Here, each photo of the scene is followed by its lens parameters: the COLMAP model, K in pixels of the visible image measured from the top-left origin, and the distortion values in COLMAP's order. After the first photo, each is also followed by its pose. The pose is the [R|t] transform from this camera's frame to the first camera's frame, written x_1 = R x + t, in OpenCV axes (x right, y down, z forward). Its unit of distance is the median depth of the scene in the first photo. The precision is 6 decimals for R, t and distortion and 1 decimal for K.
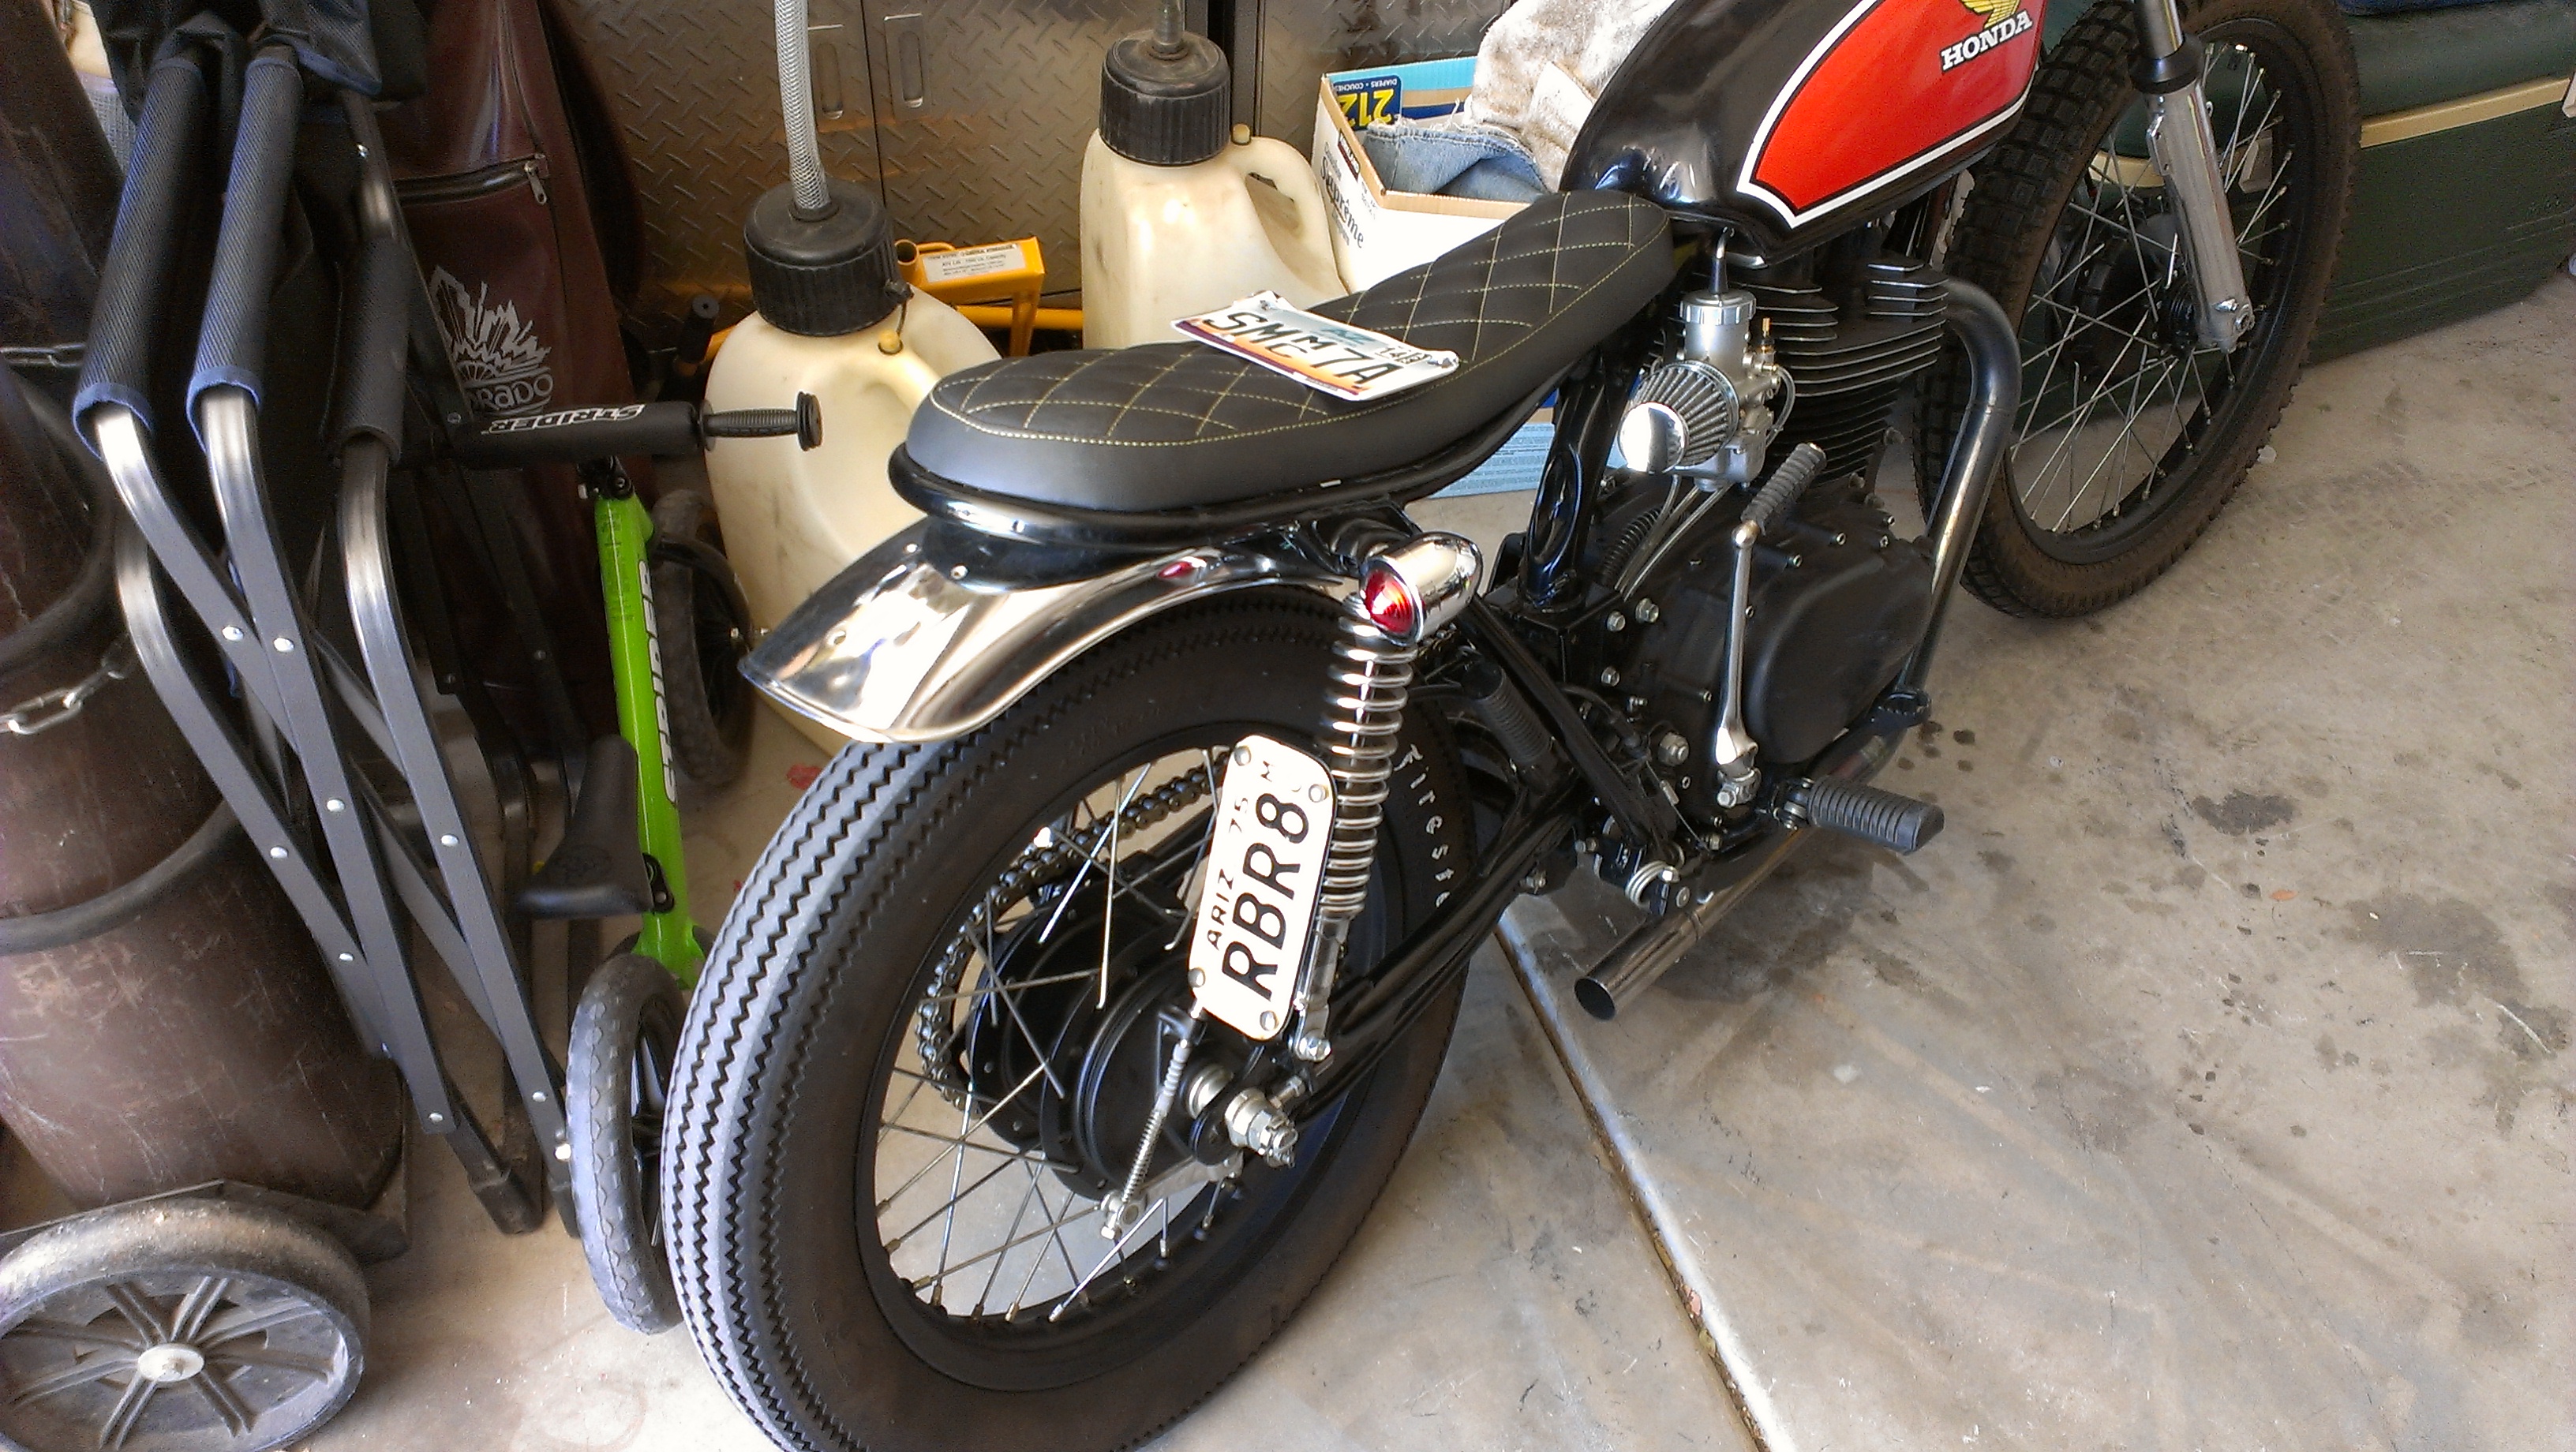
lens RADIAL K [[1985.3, 0, 1253.6], [0, 1985.3, 717.8], [0, 0, 1]] dist [0.127291, -0.206929]
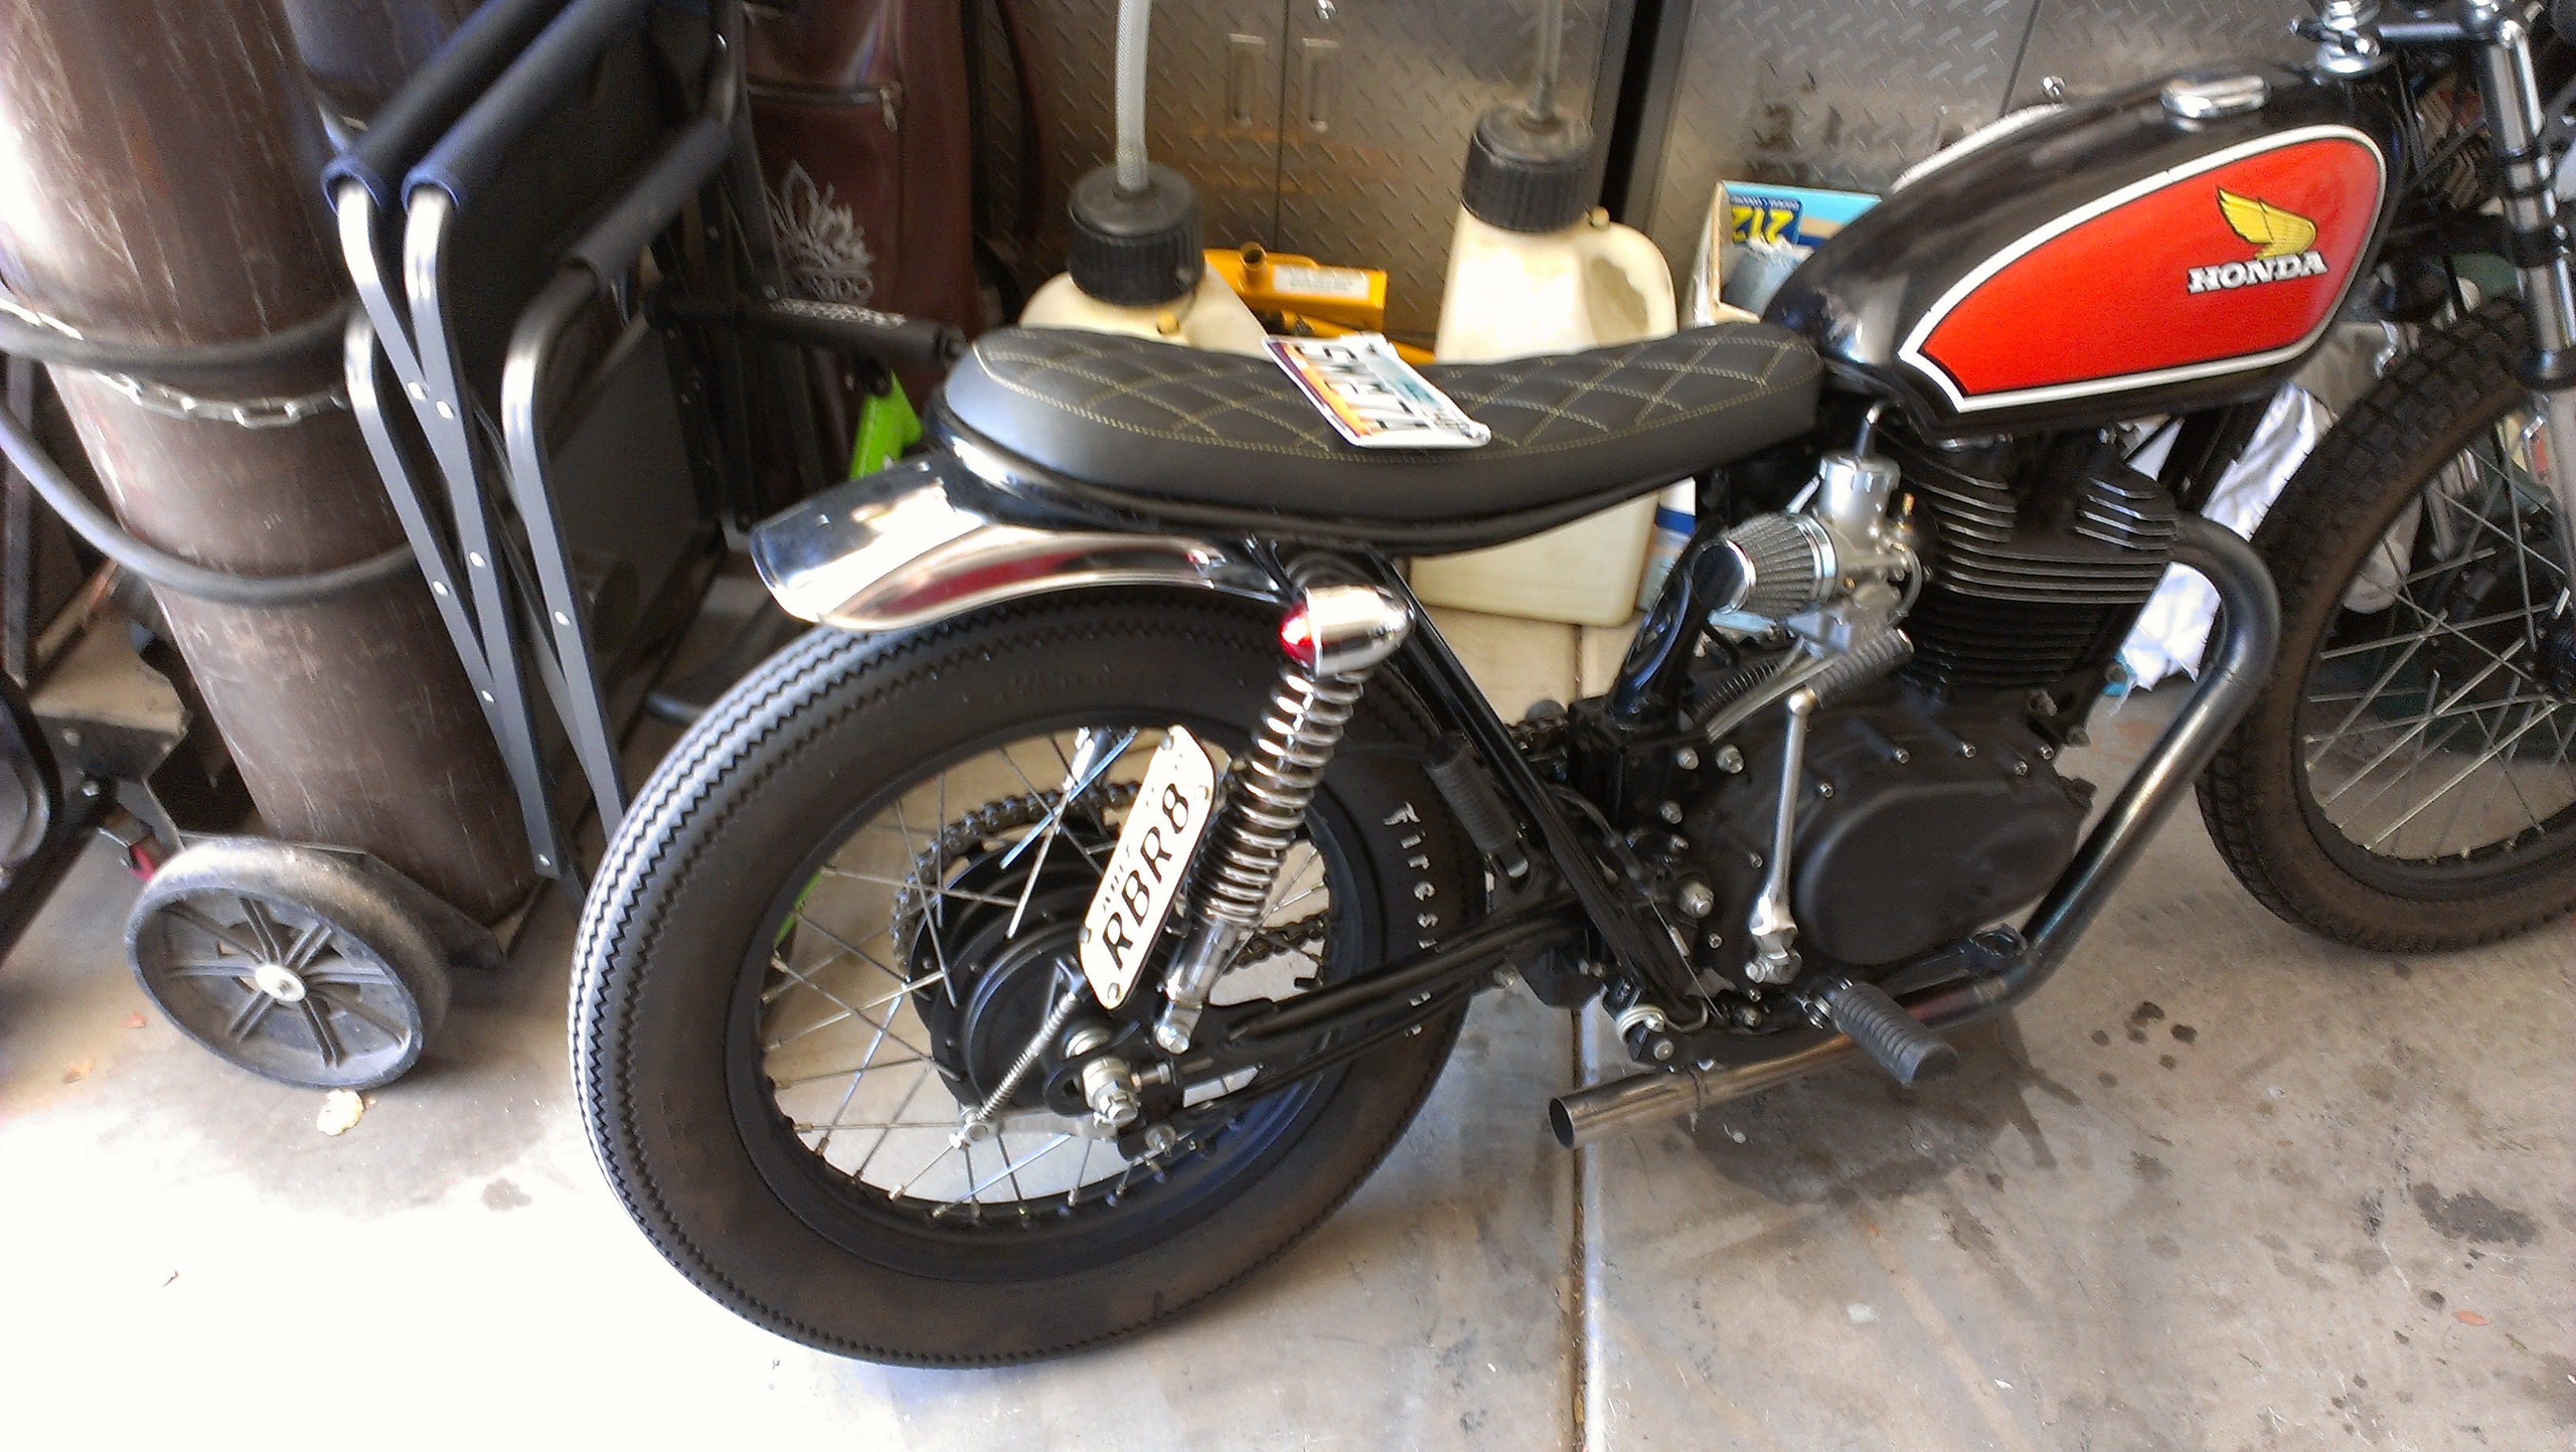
lens RADIAL K [[1985.3, 0, 1253.6], [0, 1985.3, 717.8], [0, 0, 1]] dist [0.127291, -0.206929]
pose [[0.912223, 0.290590, -0.288803, 0.270133], [-0.299867, 0.953897, 0.012632, -0.016296], [0.279159, 0.075079, 0.957305, 0.005716]]
